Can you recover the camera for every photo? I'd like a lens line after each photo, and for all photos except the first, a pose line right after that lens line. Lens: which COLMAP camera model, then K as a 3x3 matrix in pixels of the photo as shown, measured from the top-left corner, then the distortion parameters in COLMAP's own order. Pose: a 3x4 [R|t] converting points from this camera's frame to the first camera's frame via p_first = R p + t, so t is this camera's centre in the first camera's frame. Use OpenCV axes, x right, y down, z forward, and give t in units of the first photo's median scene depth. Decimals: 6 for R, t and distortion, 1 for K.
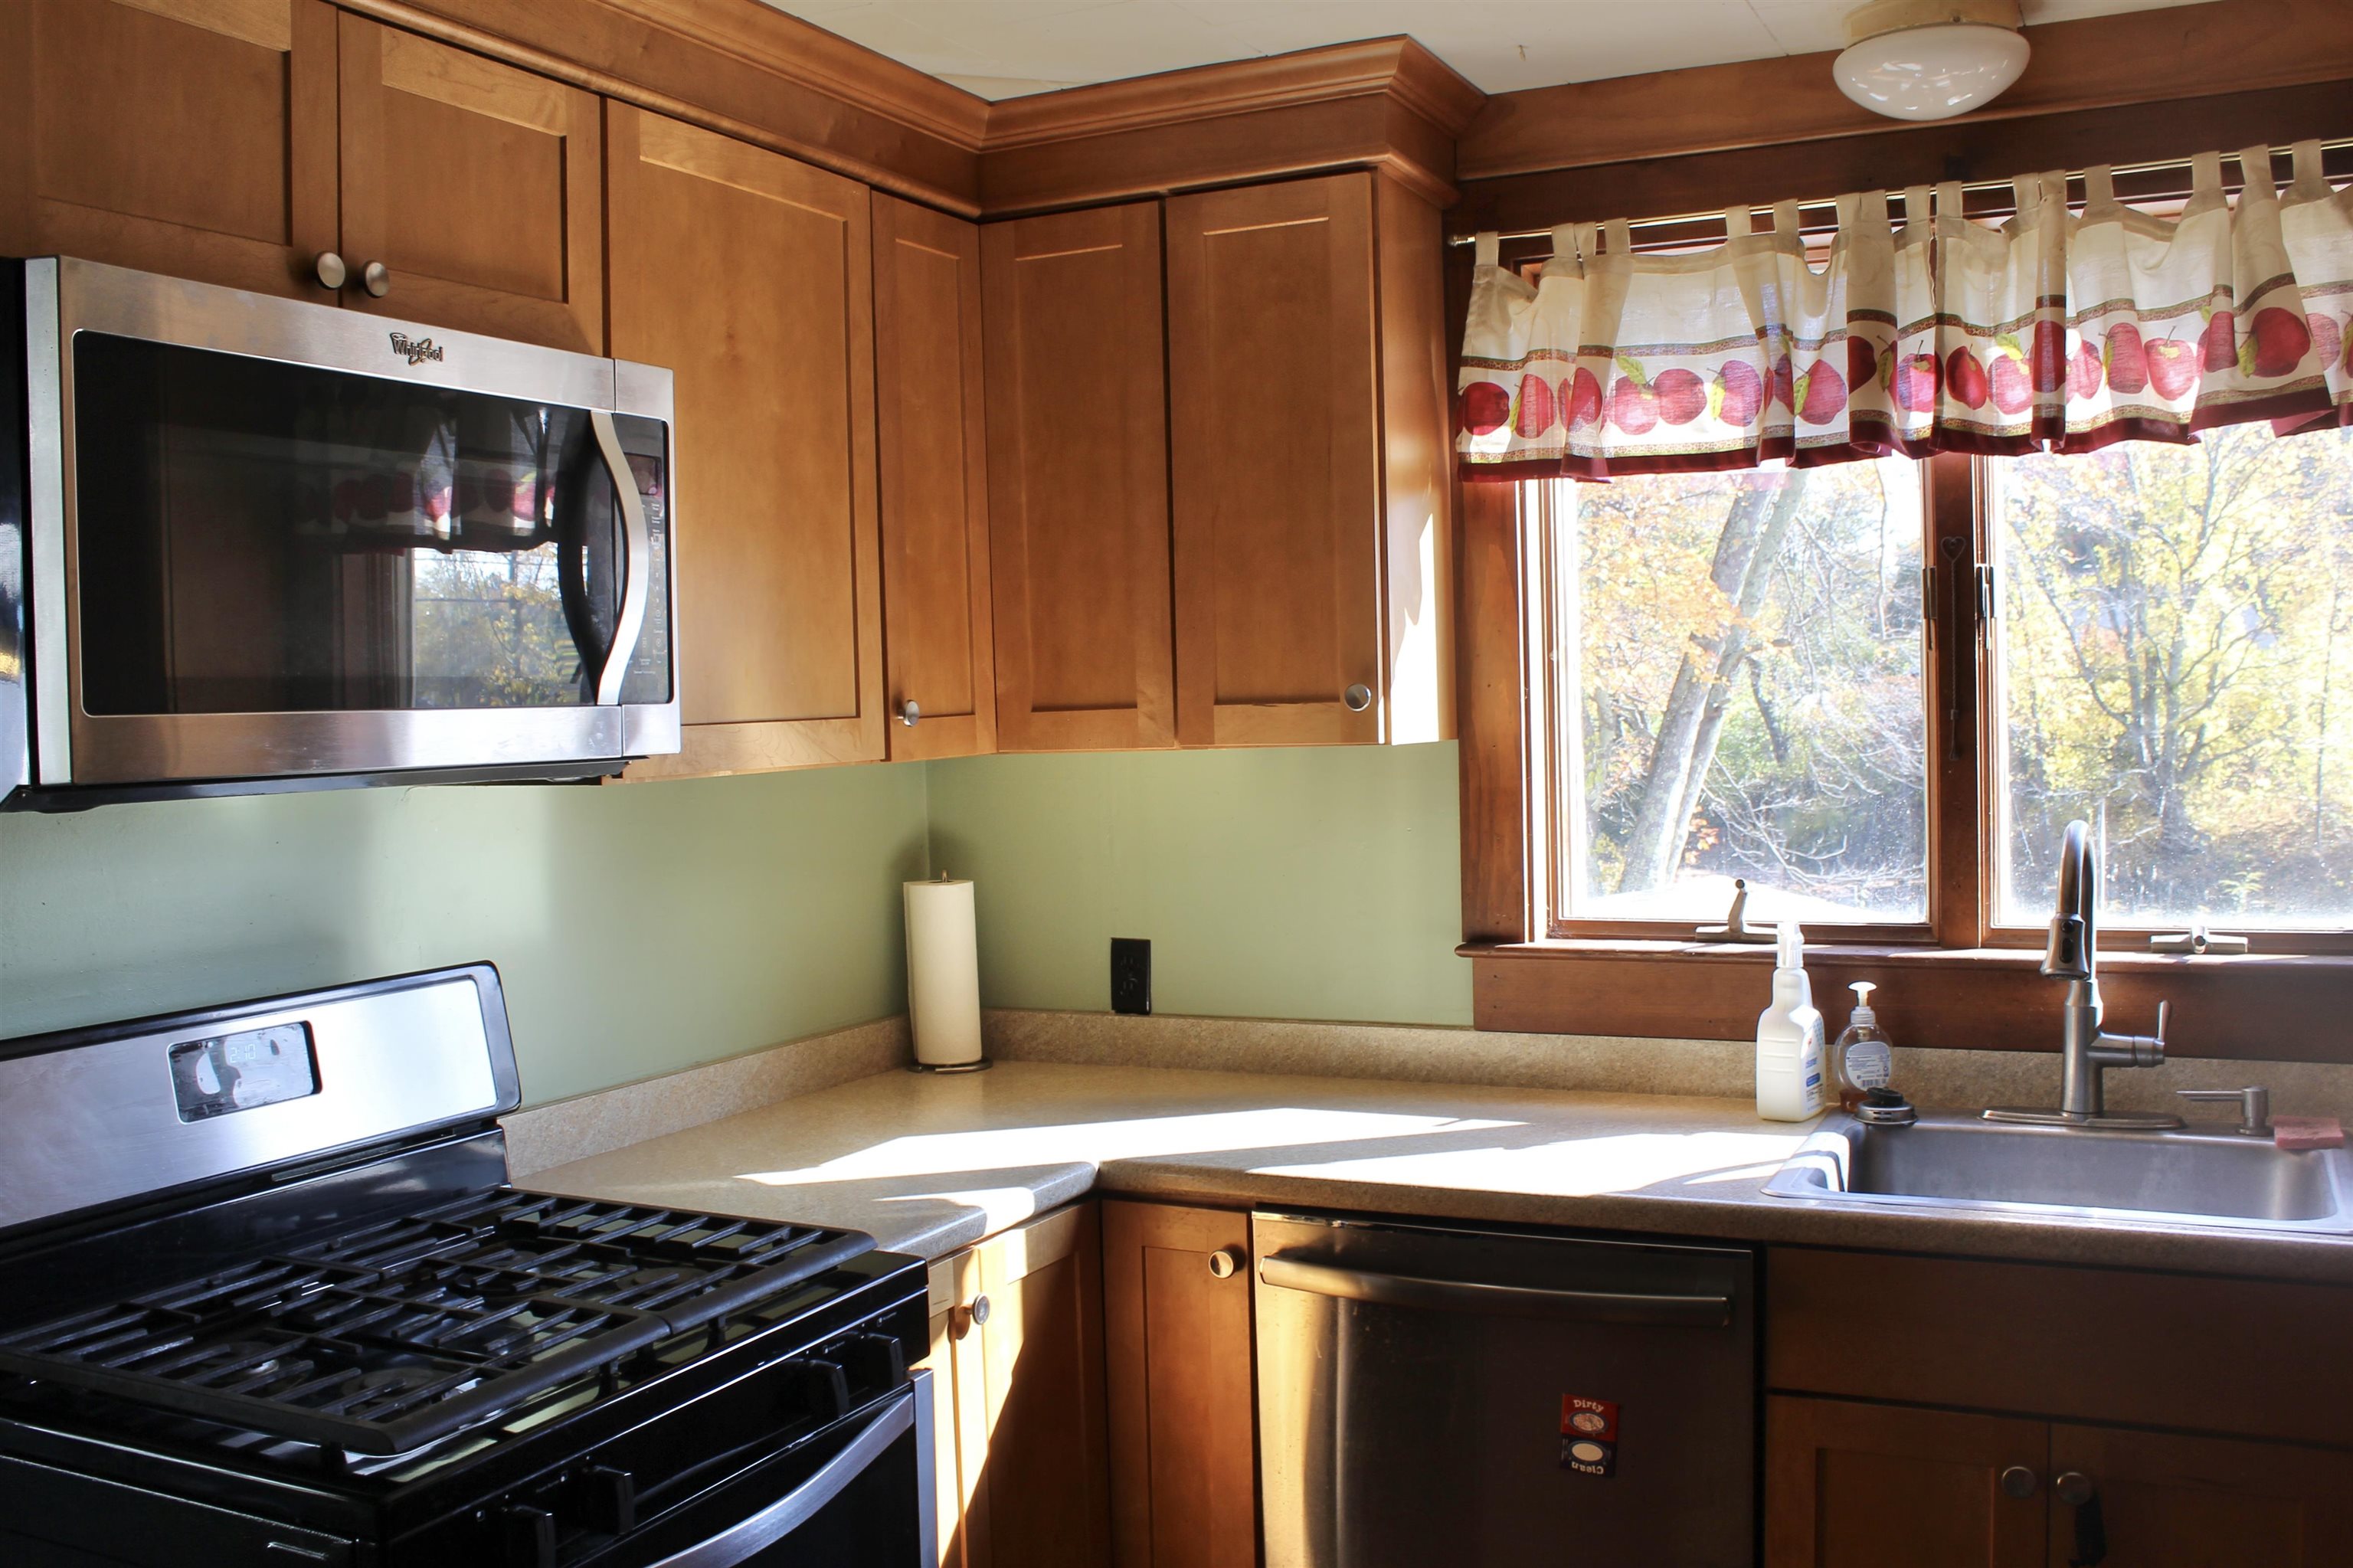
lens RADIAL K [[2170.1, 0, 1148.1], [0, 2170.1, 791.3], [0, 0, 1]] dist [-0.176005, 0.177465]
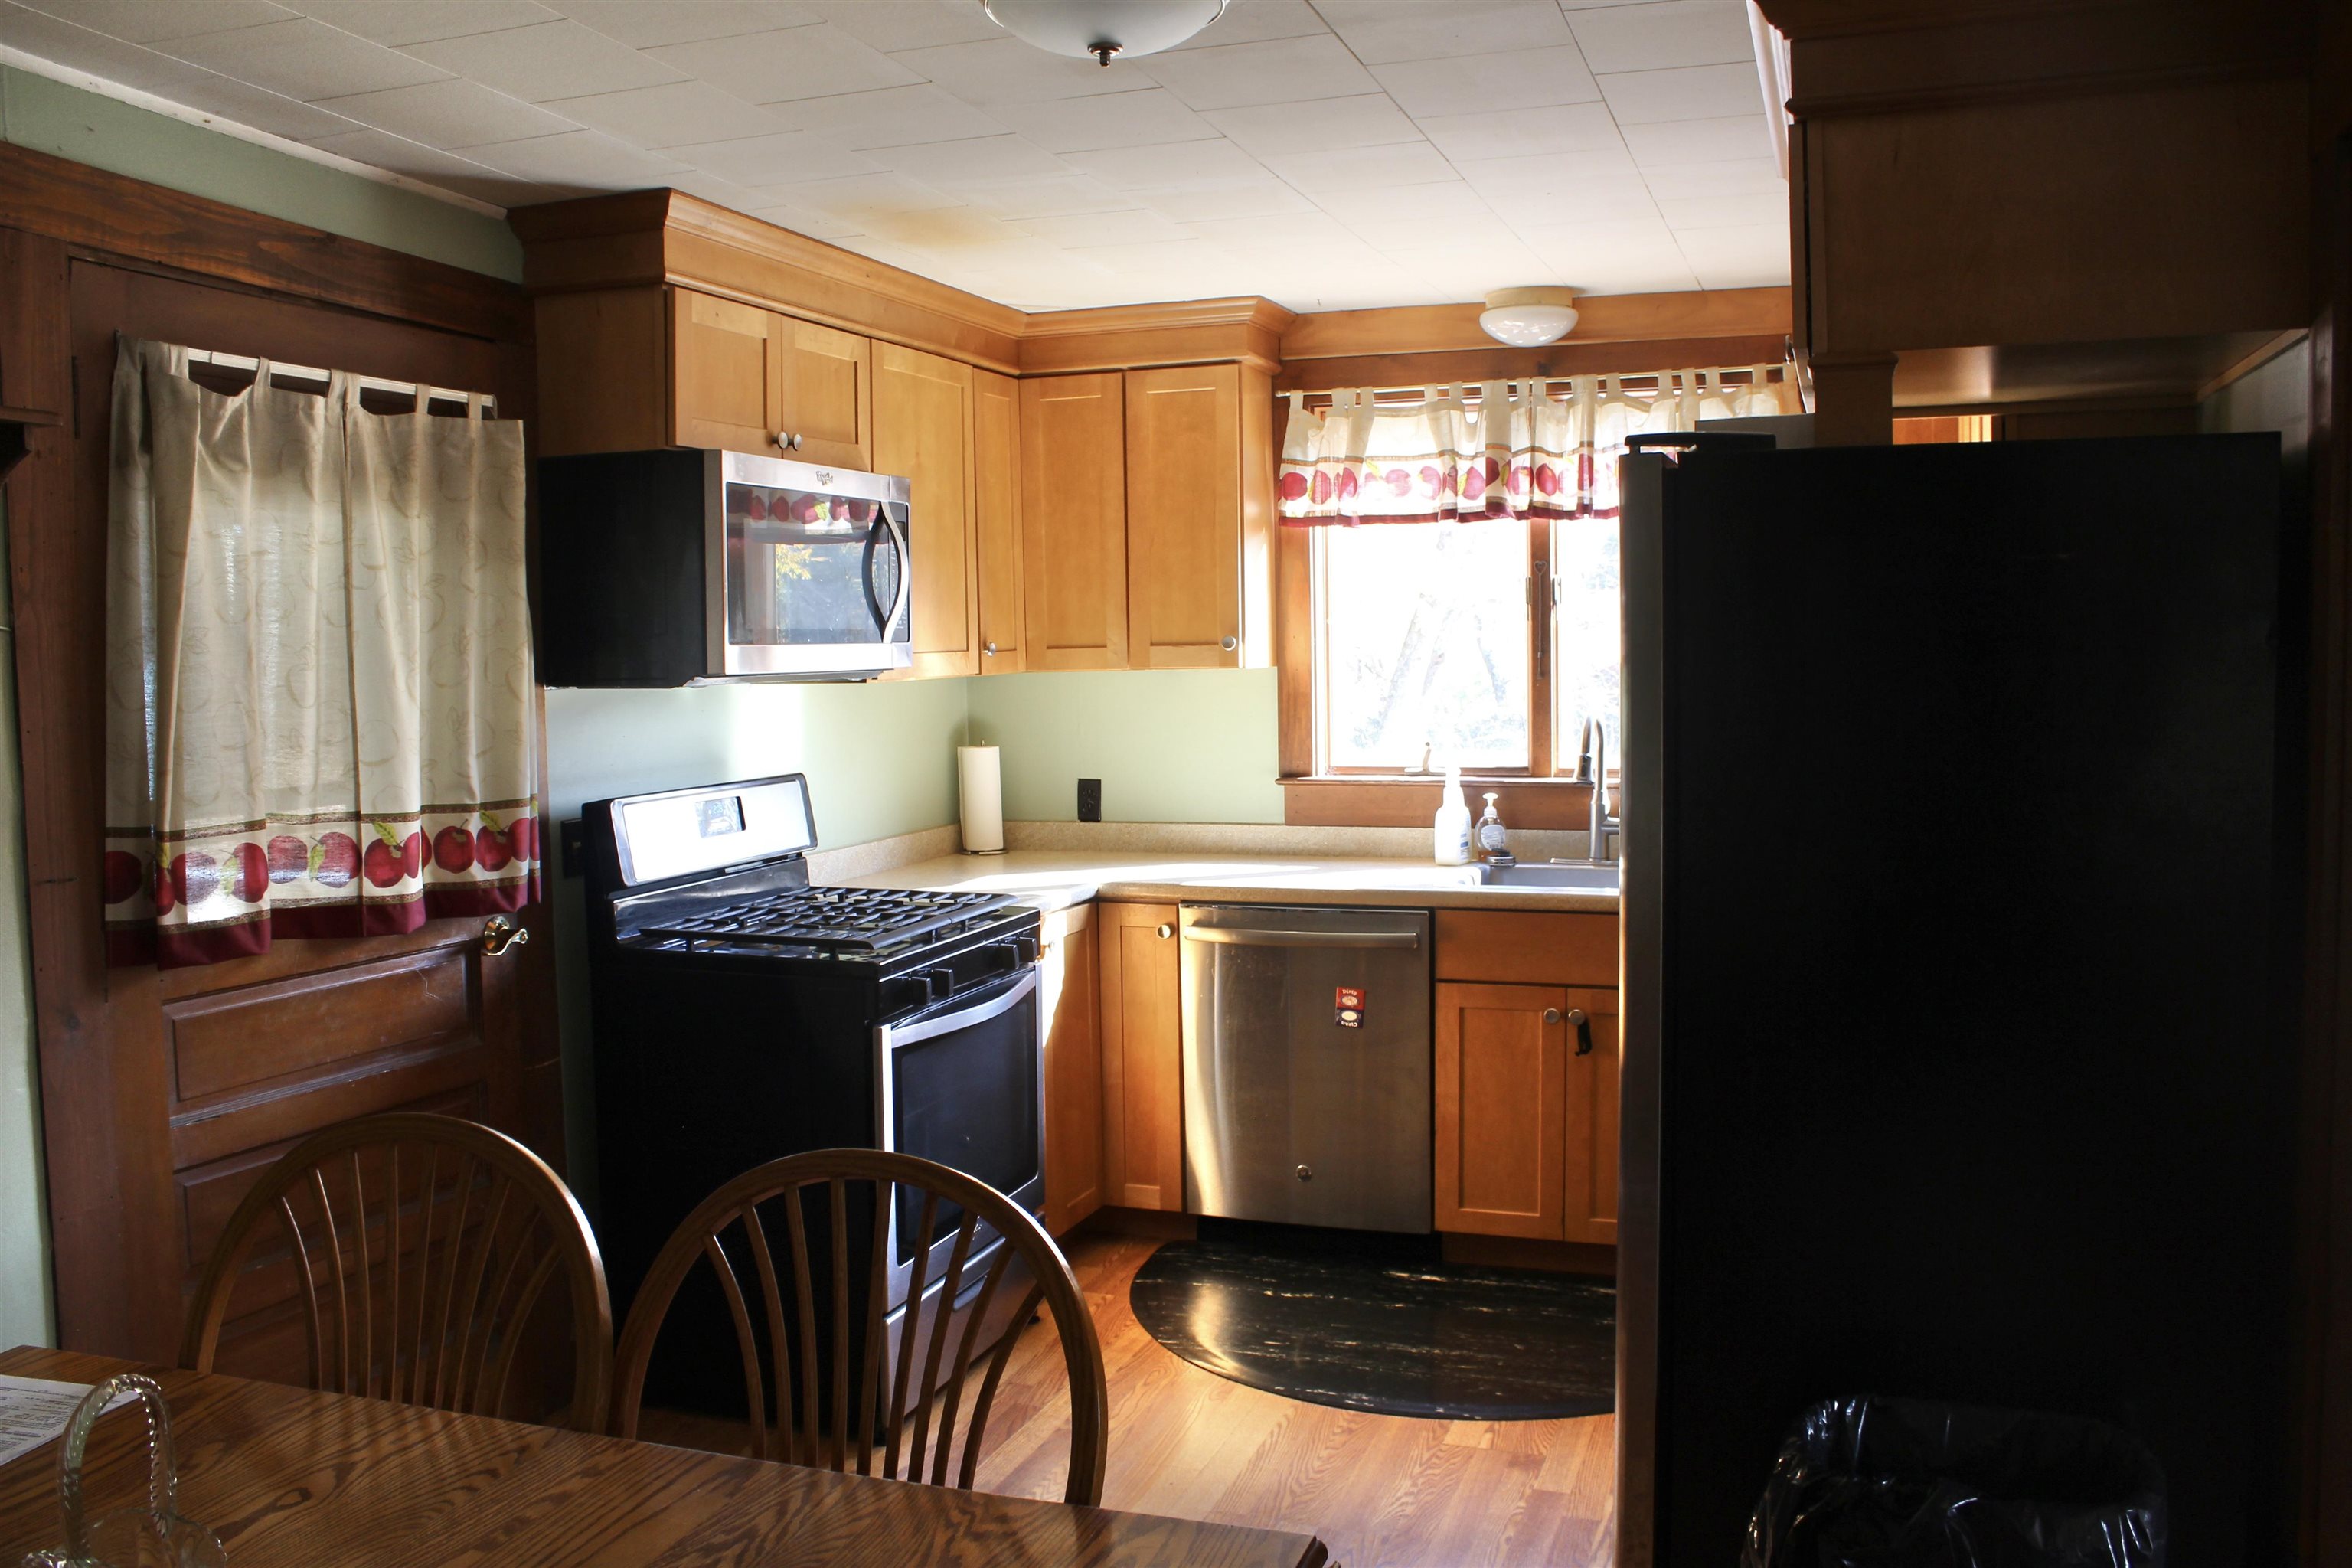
lens RADIAL K [[1977.9, 0, 1159.1], [0, 1977.9, 790.0], [0, 0, 1]] dist [-0.165535, 0.157082]
pose [[0.993428, 0.001213, 0.114455, -0.161881], [-0.004775, 0.999512, 0.030857, 0.032456], [-0.114362, -0.031200, 0.992949, -0.718708]]
